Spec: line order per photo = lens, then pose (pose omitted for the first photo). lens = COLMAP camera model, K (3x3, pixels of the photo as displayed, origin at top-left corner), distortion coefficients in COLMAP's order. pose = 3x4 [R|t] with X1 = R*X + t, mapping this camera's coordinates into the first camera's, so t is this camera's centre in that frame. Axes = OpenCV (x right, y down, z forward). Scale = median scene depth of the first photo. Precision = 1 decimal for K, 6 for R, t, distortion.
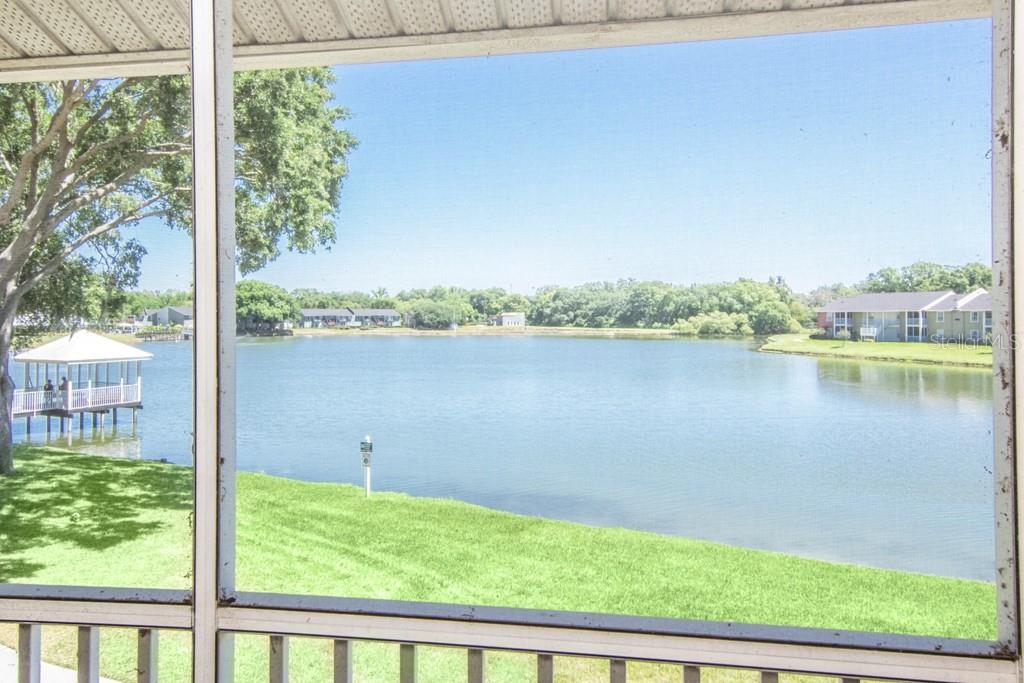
lens RADIAL K [[701.9, 0, 501.1], [0, 701.9, 310.7], [0, 0, 1]] dist [0.054680, 0.000584]
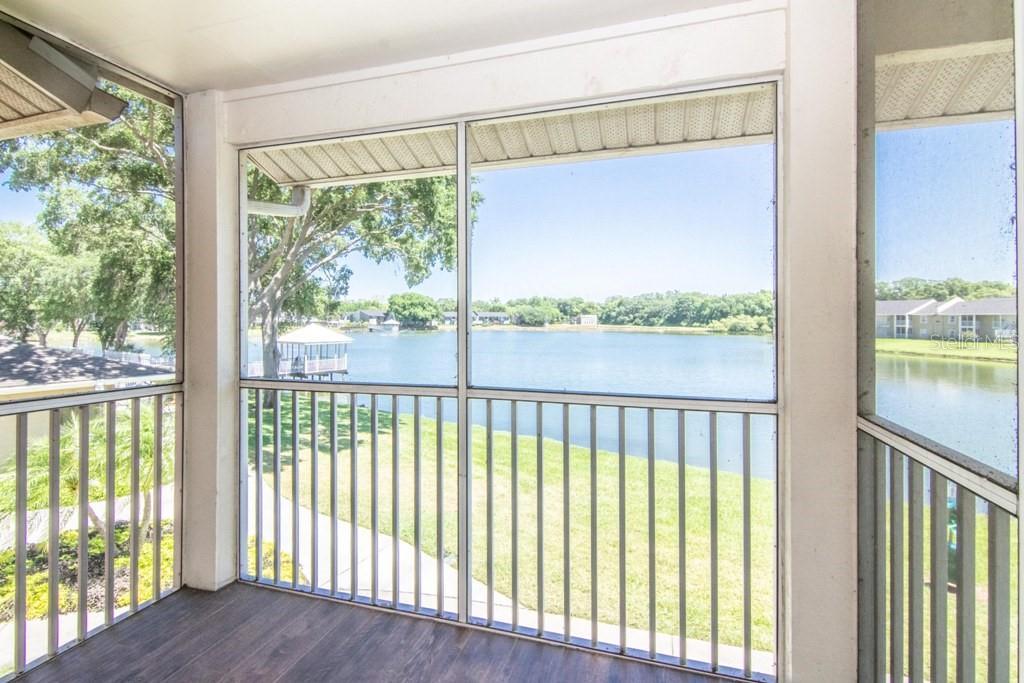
lens RADIAL K [[493.5, 0, 502.2], [0, 493.5, 318.2], [0, 0, 1]] dist [0.012107, -0.006686]
pose [[0.987779, 0.005287, -0.155772, 0.000059], [-0.003844, 0.999947, 0.009561, 0.000590], [0.155814, -0.008845, 0.987747, -0.003262]]
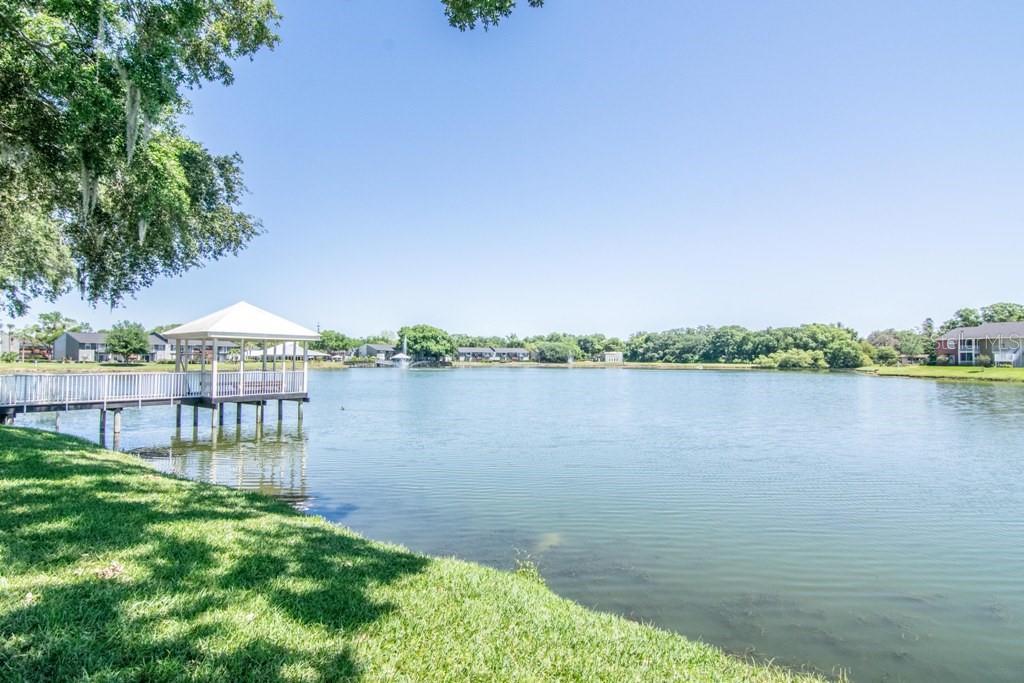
lens RADIAL K [[491.7, 0, 506.3], [0, 491.7, 345.2], [0, 0, 1]] dist [0.004855, -0.001810]
pose [[0.986006, 0.001663, -0.166699, -0.038407], [-0.005297, 0.999758, -0.021357, 0.015989], [0.166623, 0.021941, 0.985776, 0.094954]]
